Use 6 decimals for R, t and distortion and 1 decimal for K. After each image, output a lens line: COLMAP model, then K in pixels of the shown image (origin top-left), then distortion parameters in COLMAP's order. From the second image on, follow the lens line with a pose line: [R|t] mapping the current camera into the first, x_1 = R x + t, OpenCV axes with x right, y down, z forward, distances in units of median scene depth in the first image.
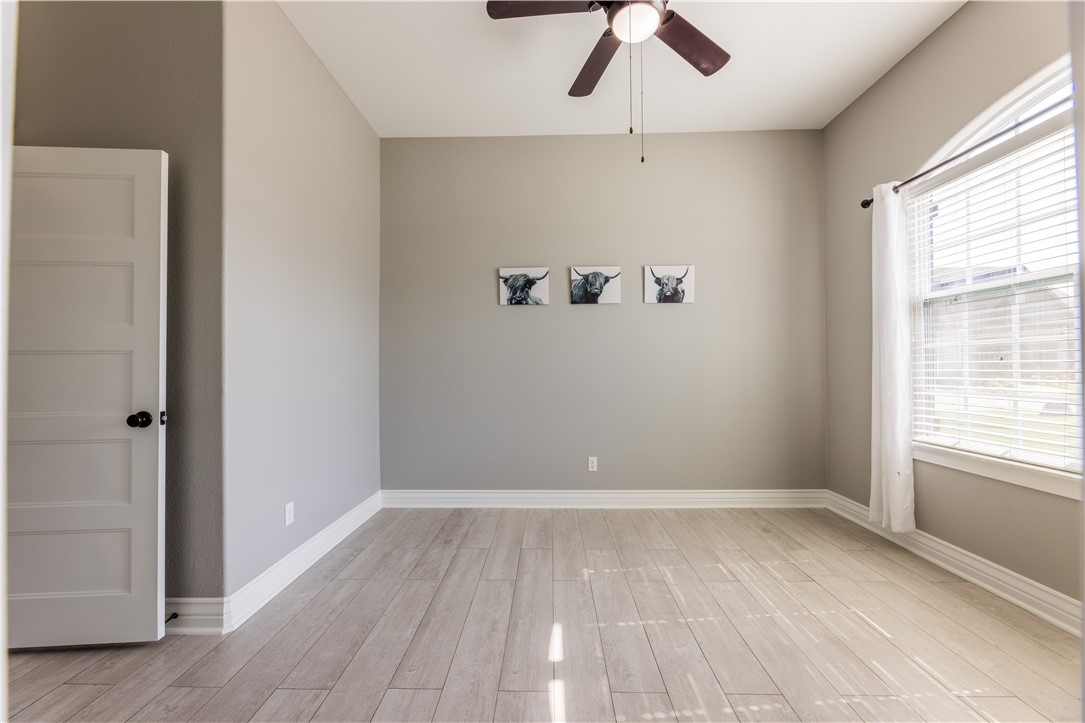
lens RADIAL K [[440.5, 0, 539.6], [0, 440.5, 361.3], [0, 0, 1]] dist [-0.000917, 0.000092]
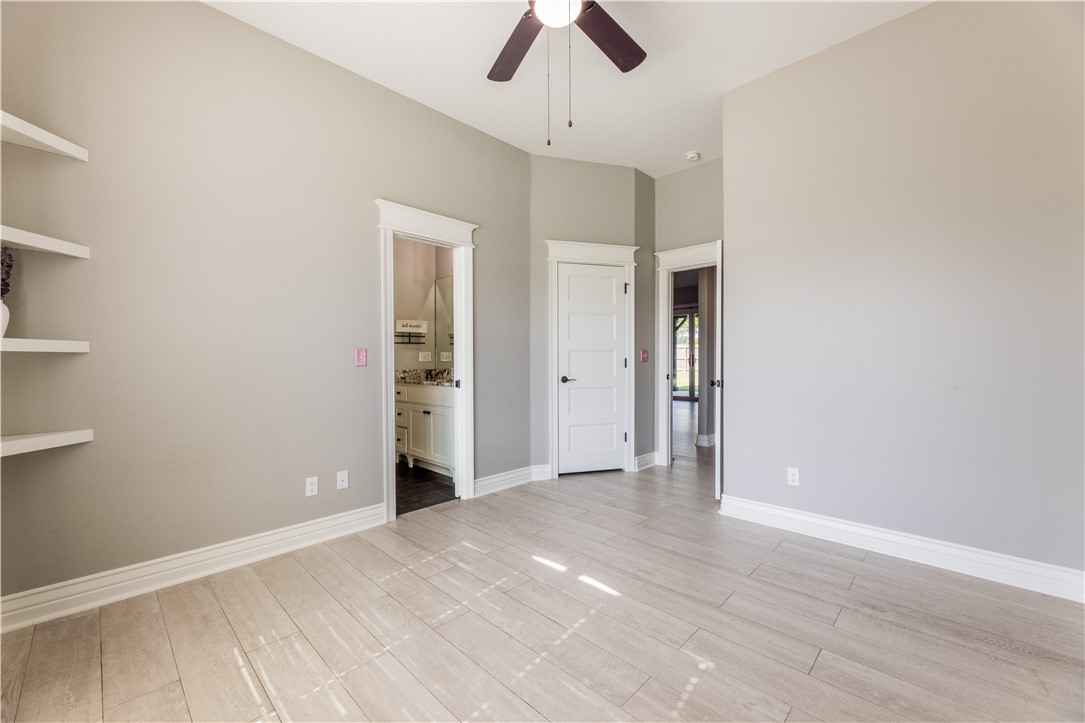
lens RADIAL K [[440.5, 0, 539.6], [0, 440.5, 361.3], [0, 0, 1]] dist [-0.000917, 0.000092]
pose [[-0.685216, 0.016763, -0.728147, 0.855515], [0.020847, 0.999777, 0.003398, 0.010780], [0.728042, -0.012852, -0.685413, 1.438368]]
